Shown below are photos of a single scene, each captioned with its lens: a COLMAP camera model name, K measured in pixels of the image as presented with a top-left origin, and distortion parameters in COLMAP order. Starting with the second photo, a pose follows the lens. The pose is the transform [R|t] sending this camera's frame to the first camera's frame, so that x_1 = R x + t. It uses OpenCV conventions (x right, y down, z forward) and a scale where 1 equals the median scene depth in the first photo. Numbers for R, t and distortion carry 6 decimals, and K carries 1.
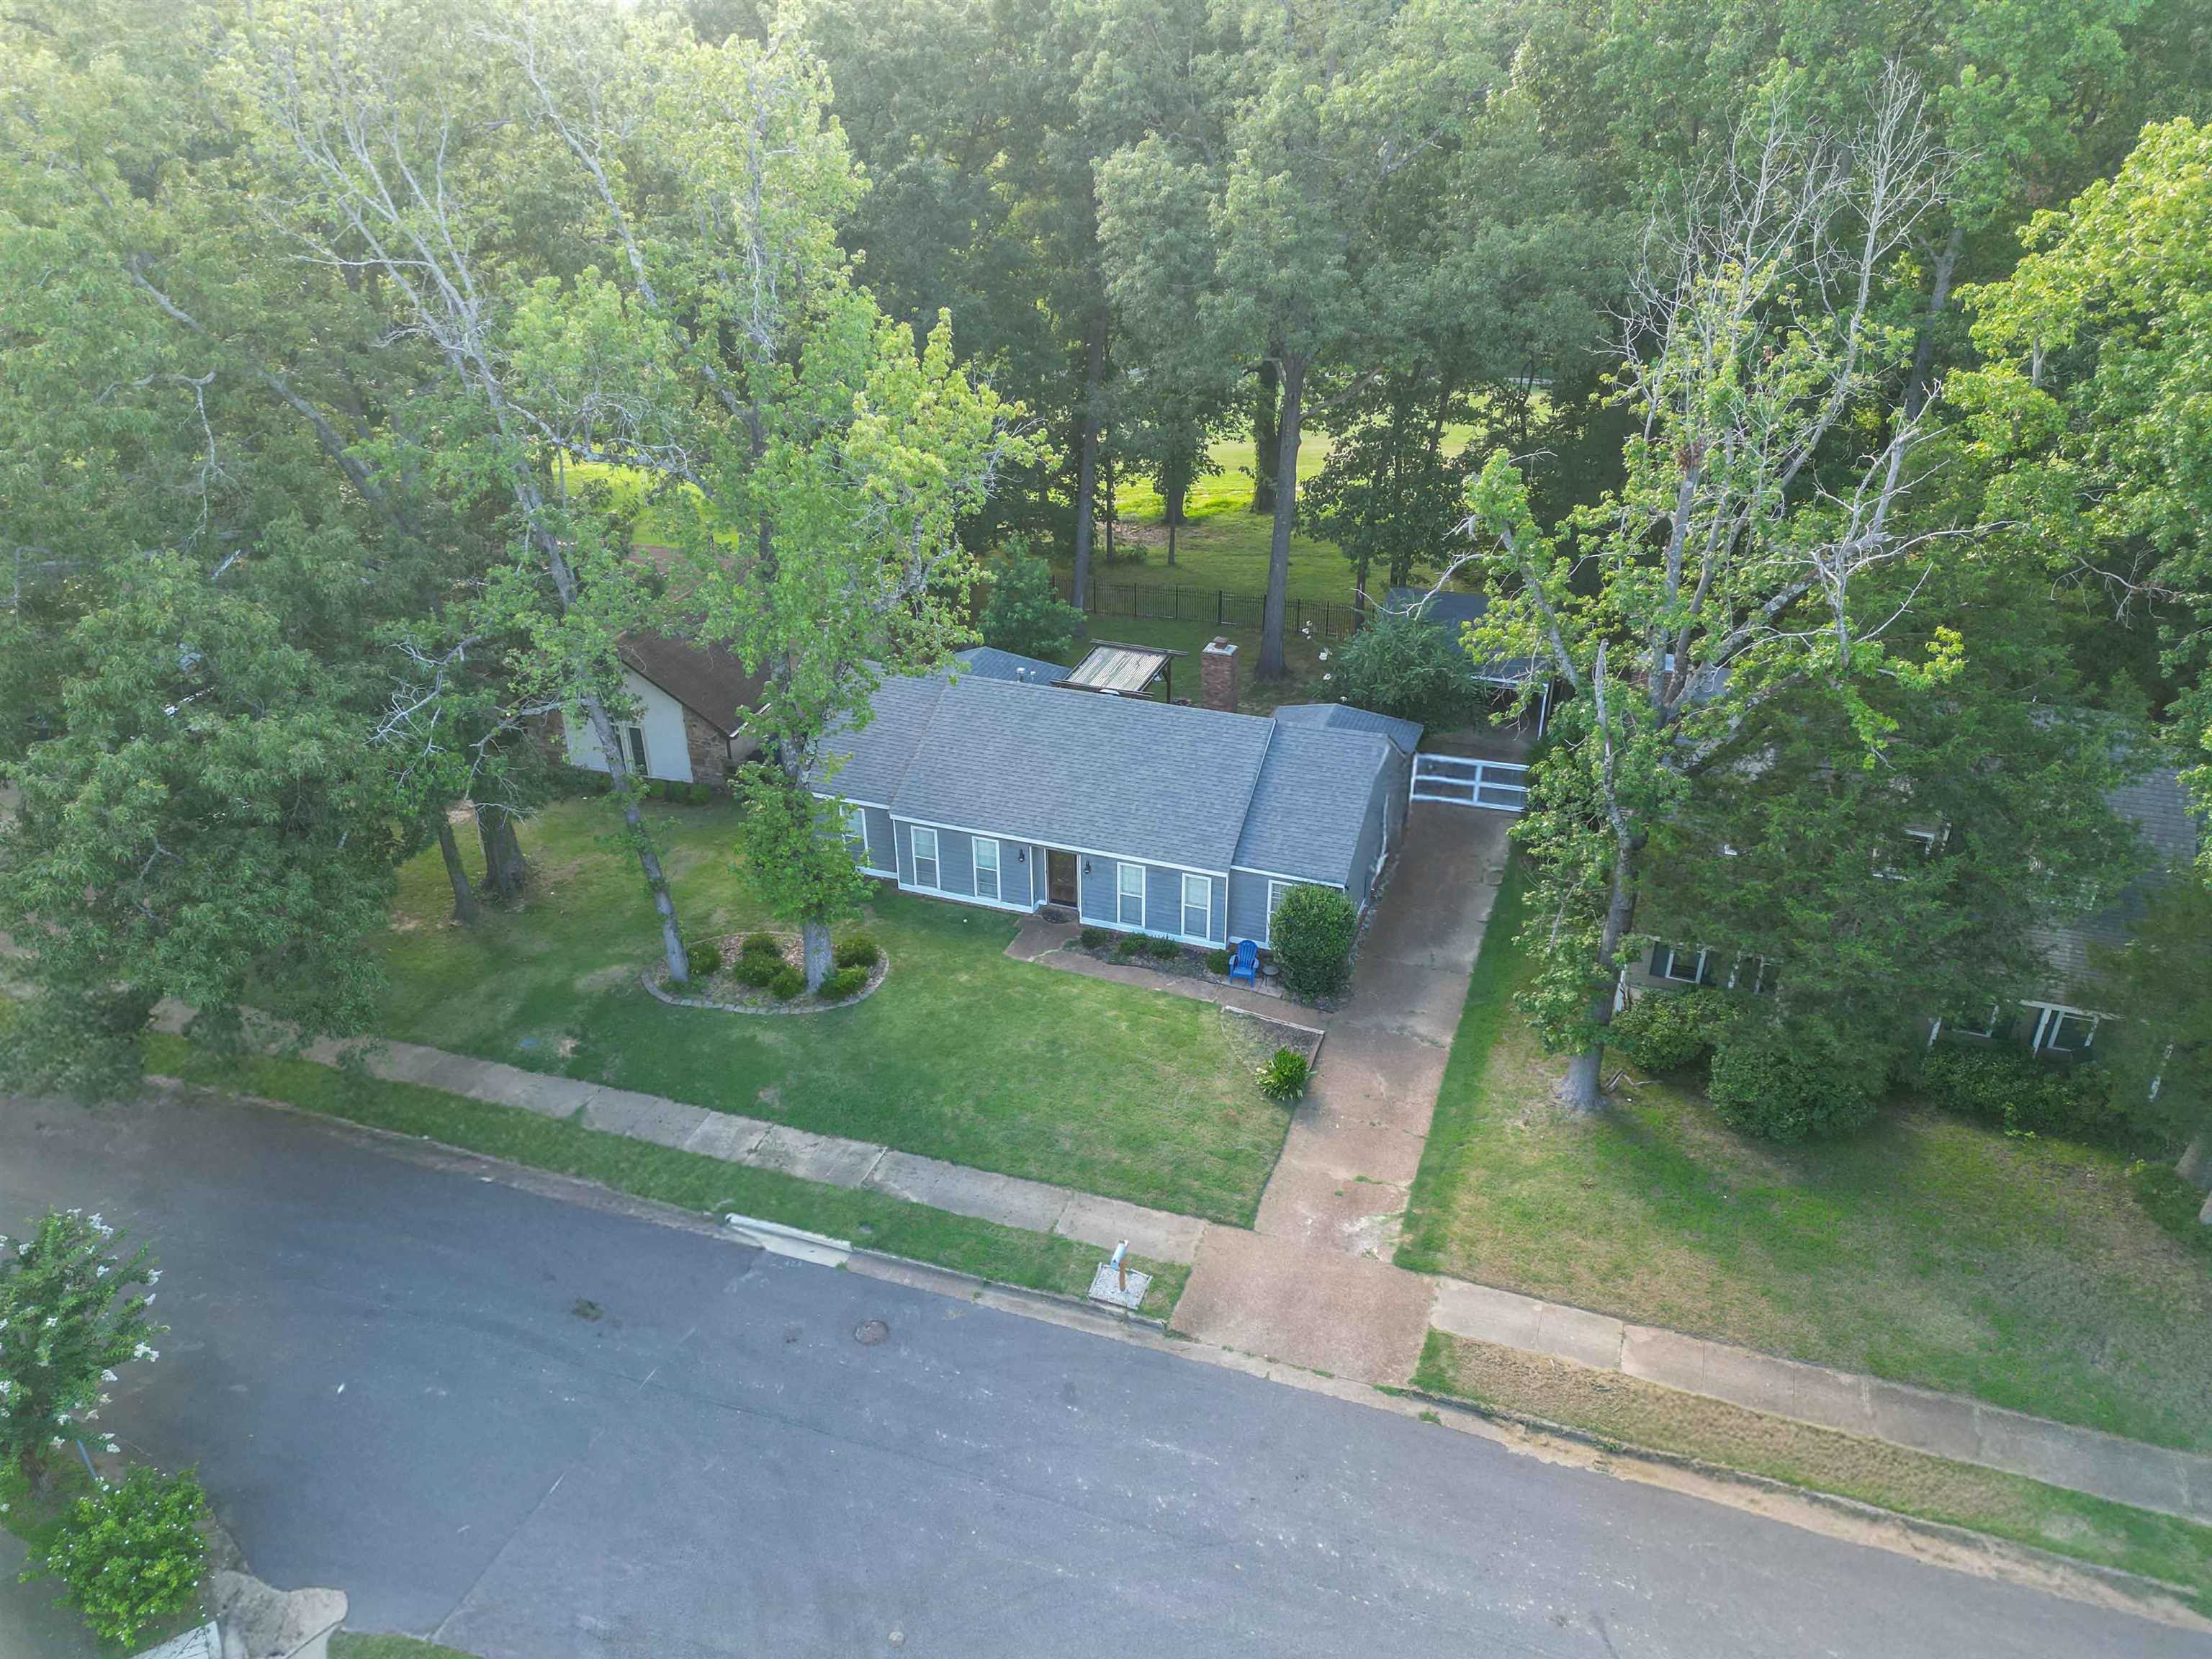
lens RADIAL K [[1562.9, 0, 1111.7], [0, 1562.9, 837.3], [0, 0, 1]] dist [0.062930, -0.053797]
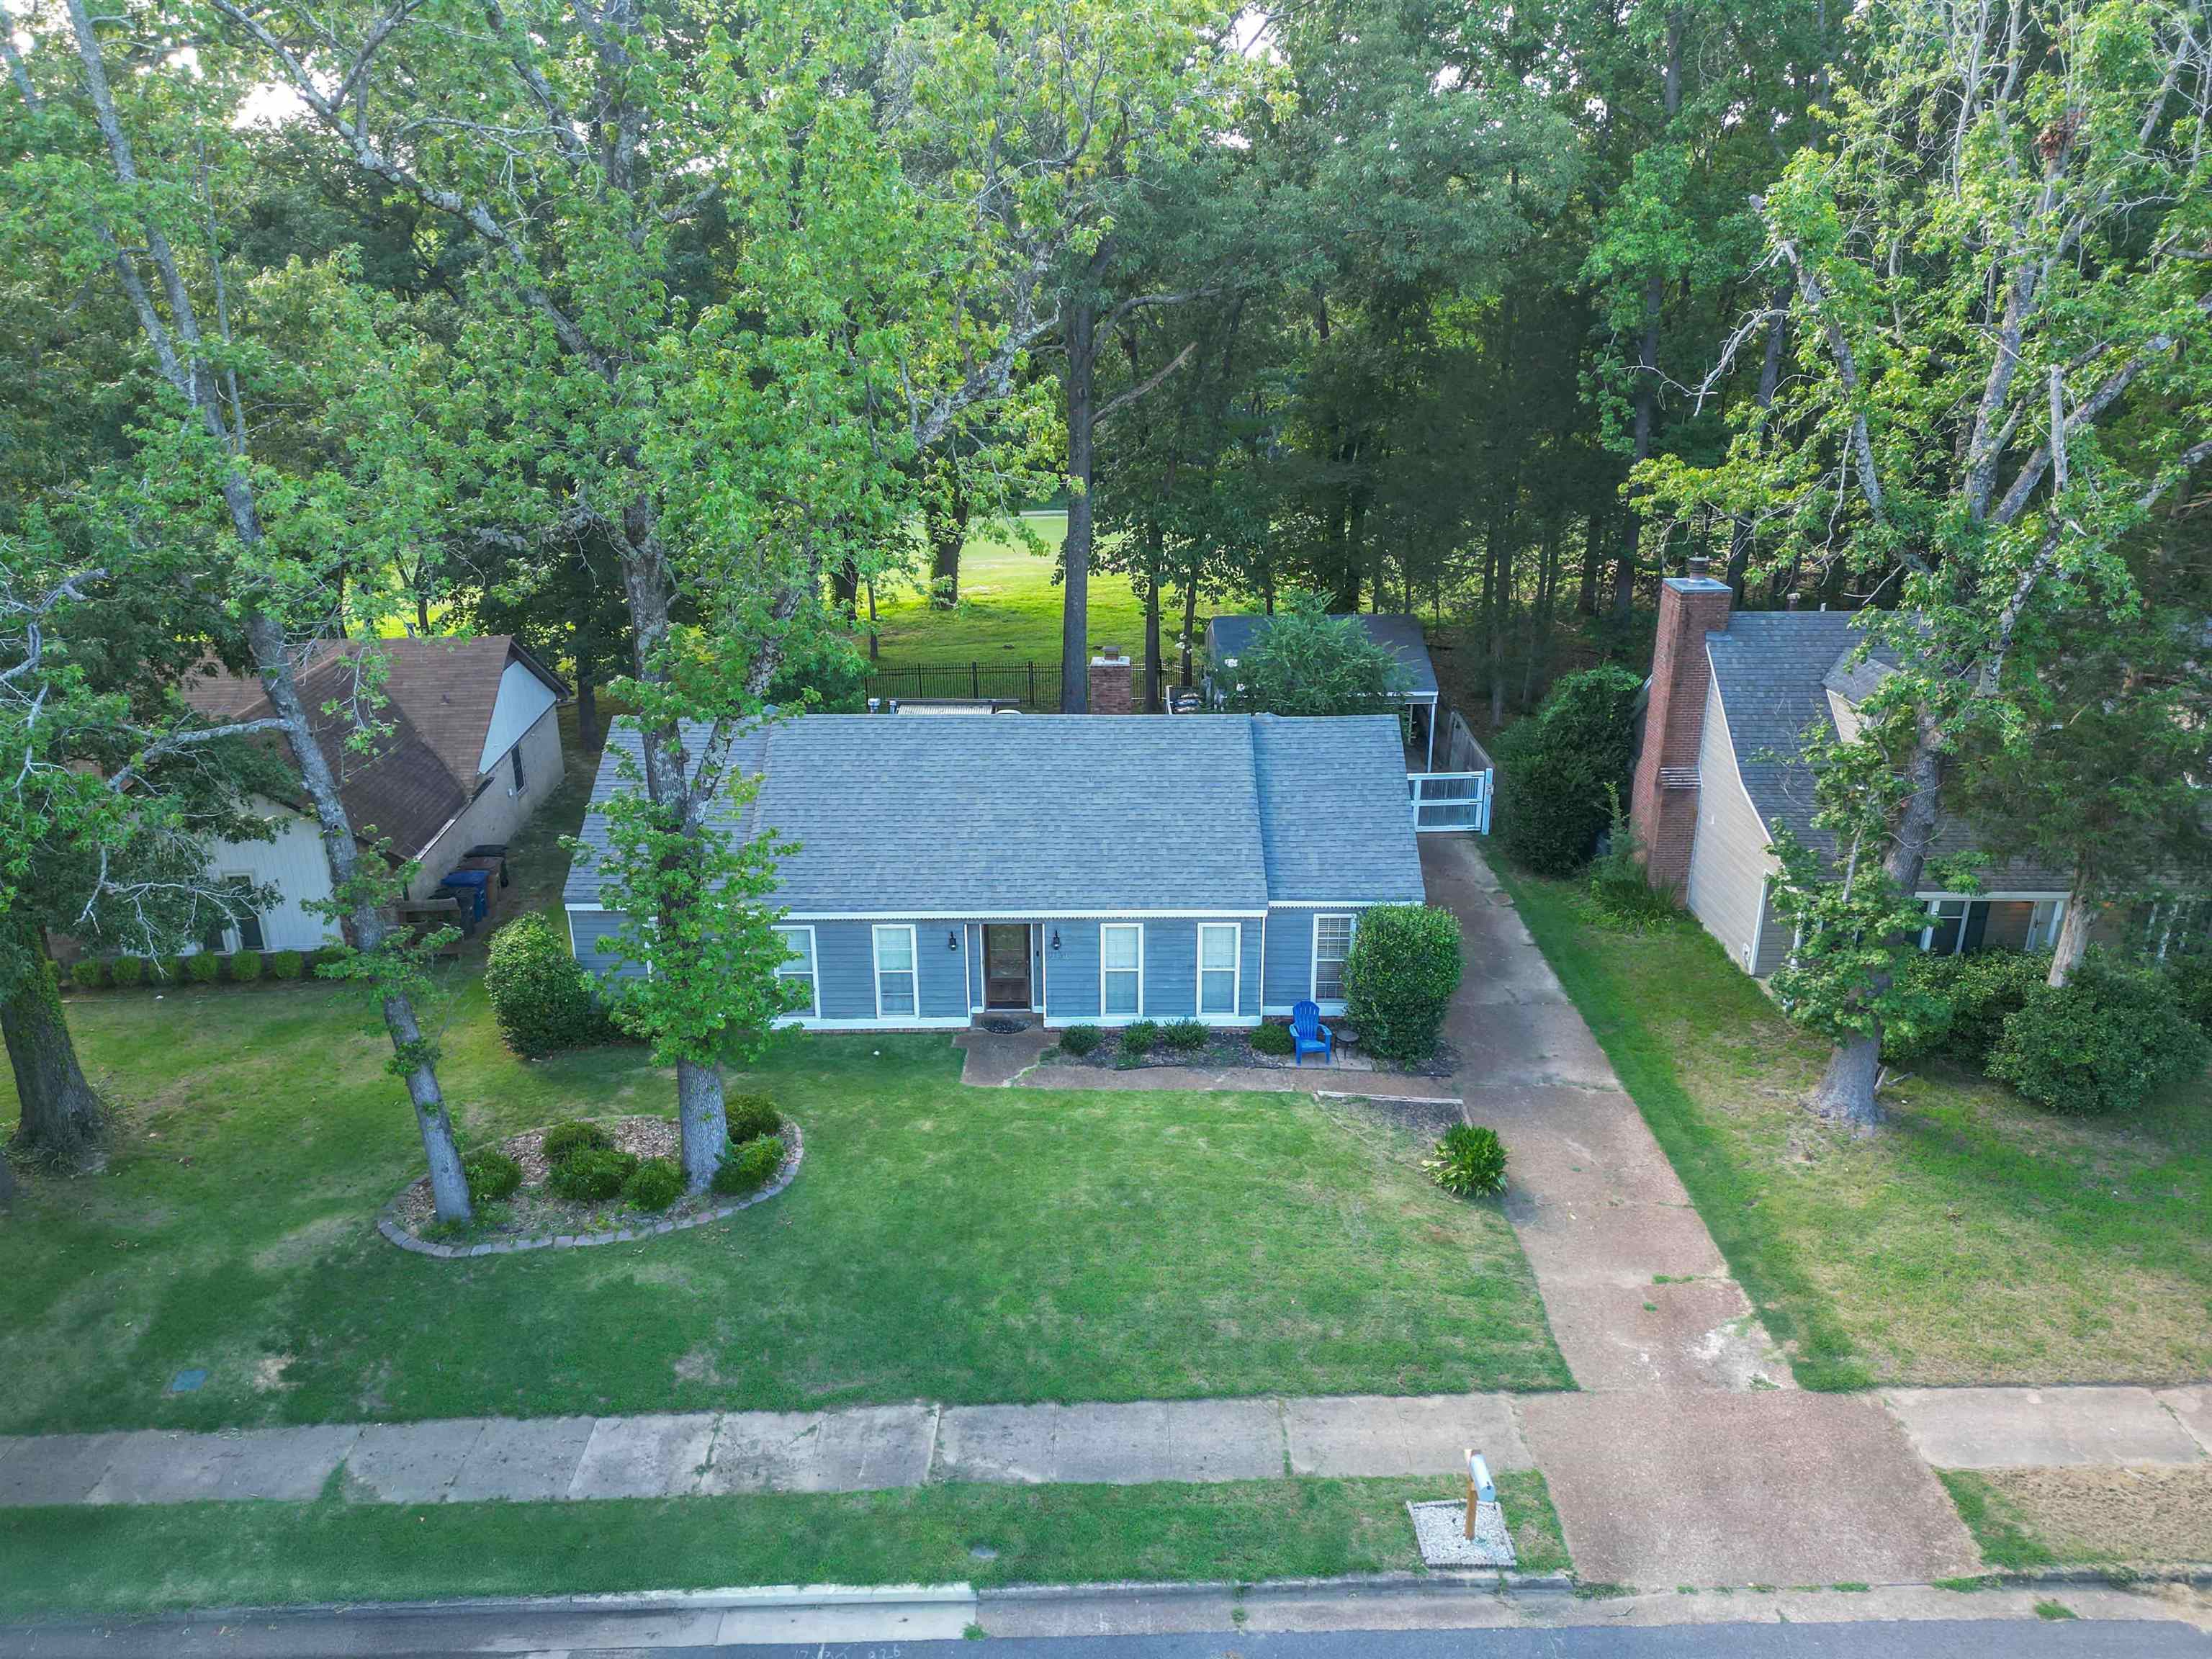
lens RADIAL K [[1562.9, 0, 1117.1], [0, 1562.9, 835.1], [0, 0, 1]] dist [0.062930, -0.053797]
pose [[0.937521, -0.119877, 0.326626, -0.221406], [0.164259, 0.980063, -0.111779, 0.058088], [-0.306715, 0.158447, 0.938520, 0.347190]]
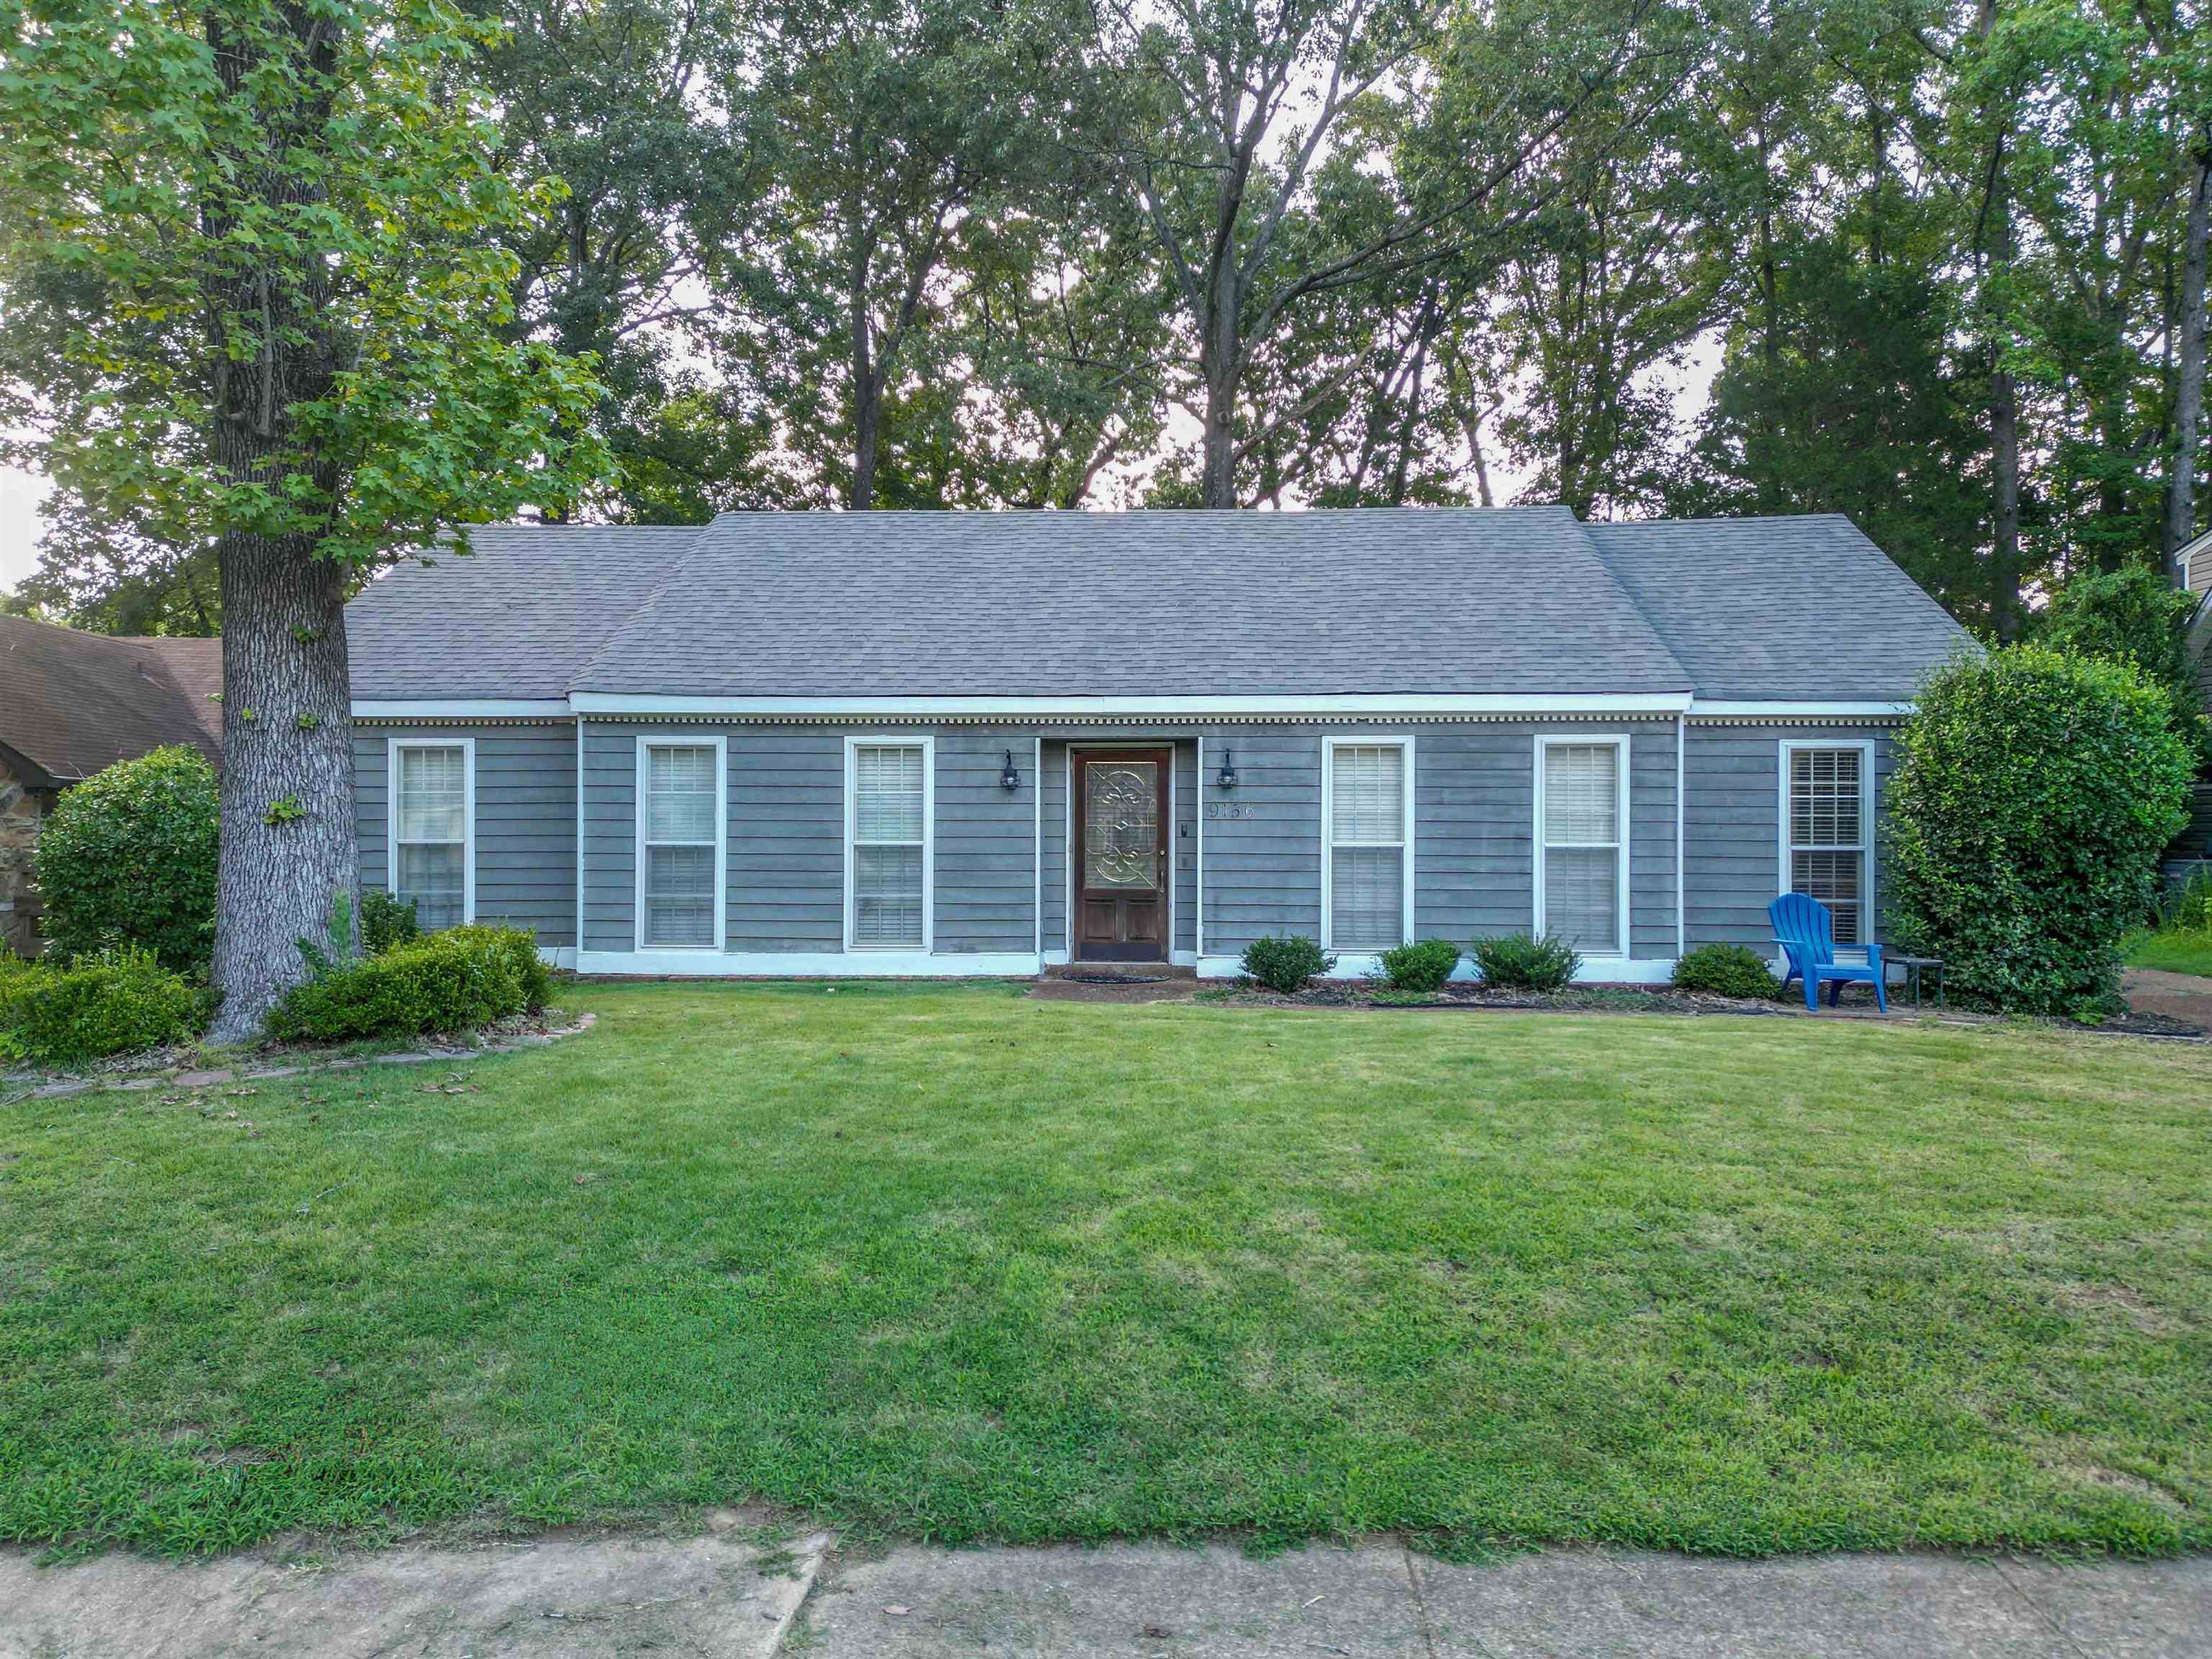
lens RADIAL K [[1562.9, 0, 1102.1], [0, 1562.9, 840.6], [0, 0, 1]] dist [0.062930, -0.053797]
pose [[0.957688, 0.005425, 0.287756, -0.141003], [0.131481, 0.881146, -0.454196, 0.185579], [-0.256020, 0.472812, 0.843150, 0.772511]]
